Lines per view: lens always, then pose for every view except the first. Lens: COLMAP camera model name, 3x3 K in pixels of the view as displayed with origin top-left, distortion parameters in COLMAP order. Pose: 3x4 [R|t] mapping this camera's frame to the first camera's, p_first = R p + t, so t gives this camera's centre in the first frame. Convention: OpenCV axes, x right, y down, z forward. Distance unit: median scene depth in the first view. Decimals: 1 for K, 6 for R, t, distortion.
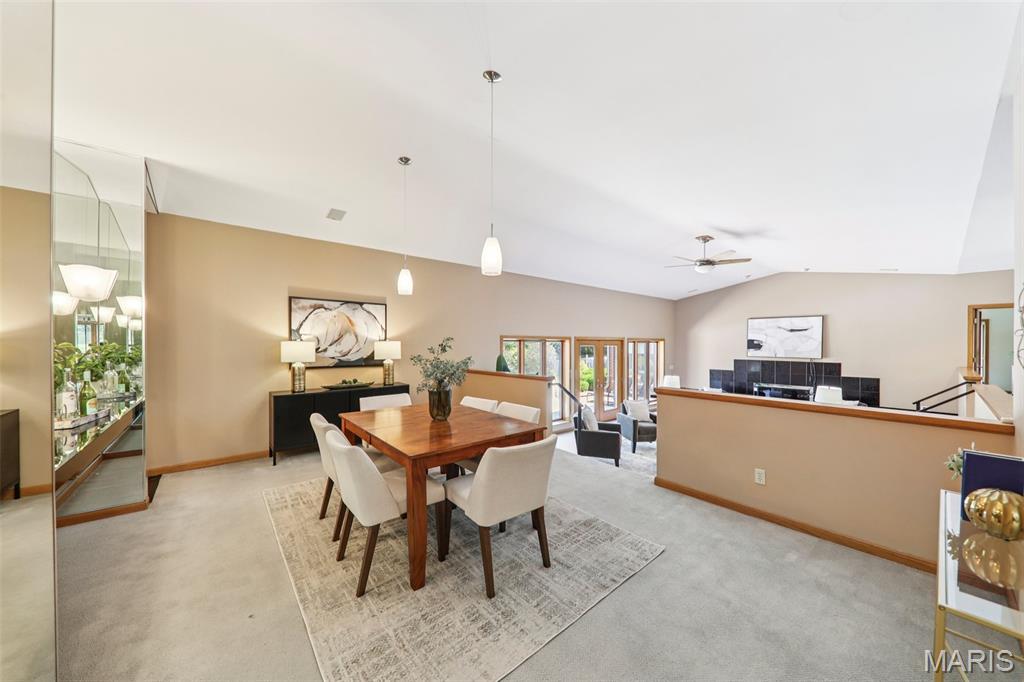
lens RADIAL K [[349.7, 0, 509.9], [0, 349.7, 346.2], [0, 0, 1]] dist [-0.000108, -0.000041]
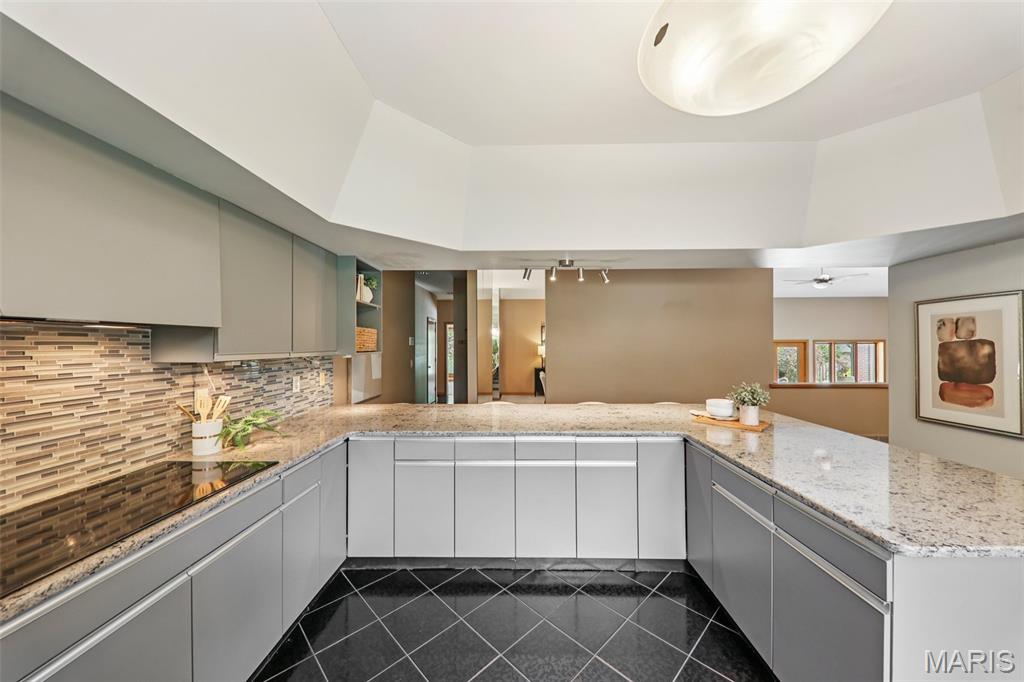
lens RADIAL K [[357.7, 0, 512.0], [0, 357.7, 341.0], [0, 0, 1]] dist [-0.002296, -0.000447]
pose [[0.748811, -0.010937, -0.662693, 0.735628], [0.000808, 0.999878, -0.015589, -0.008496], [0.662783, 0.011138, 0.748729, -0.836080]]
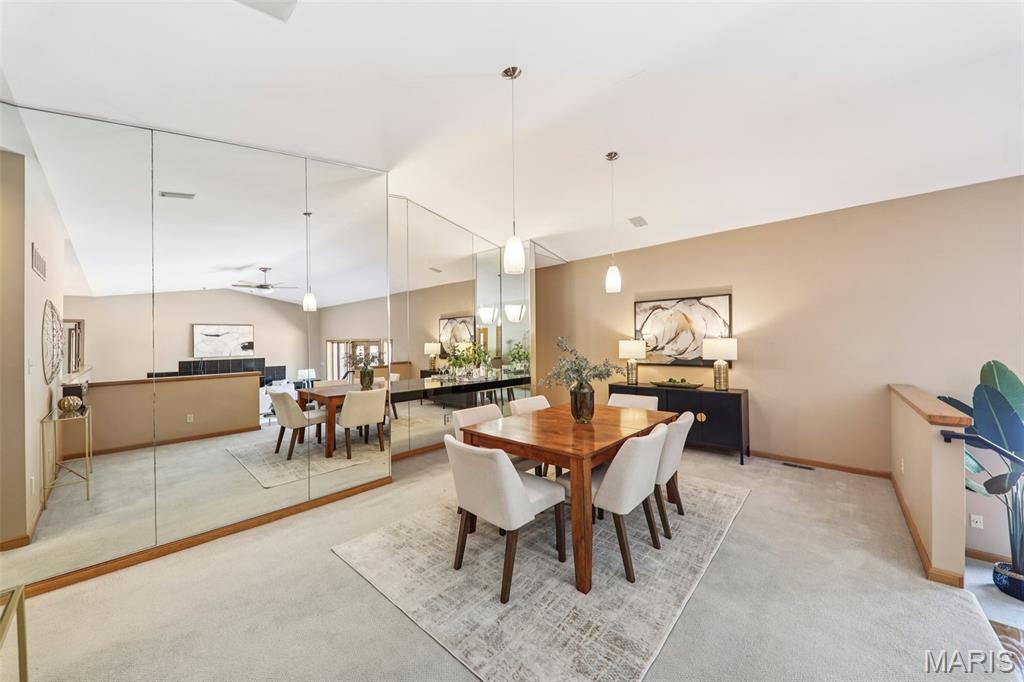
lens RADIAL K [[359.2, 0, 514.9], [0, 359.2, 339.1], [0, 0, 1]] dist [0.000509, -0.000219]
pose [[0.145318, -0.014034, -0.989285, 0.476863], [0.005231, 0.999896, -0.013416, -0.004074], [0.989371, -0.003226, 0.145376, 0.416957]]
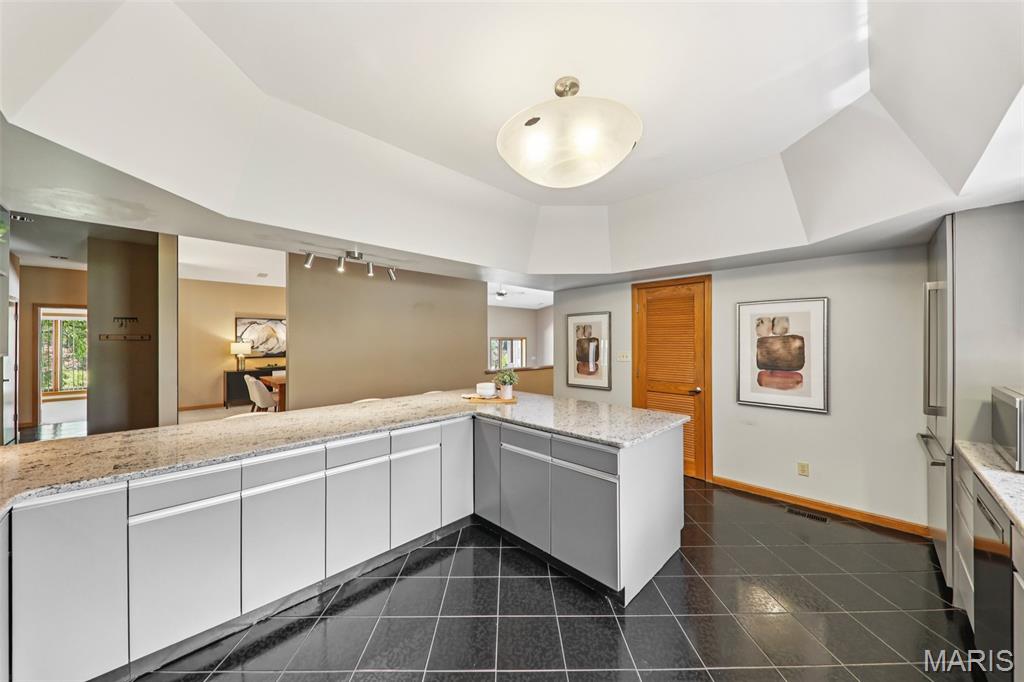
lens RADIAL K [[359.2, 0, 514.9], [0, 359.2, 339.1], [0, 0, 1]] dist [0.000509, -0.000219]
pose [[0.995917, -0.005314, 0.090117, 0.604807], [0.006097, 0.999946, -0.008408, -0.007804], [-0.090068, 0.008923, 0.995896, -0.925863]]
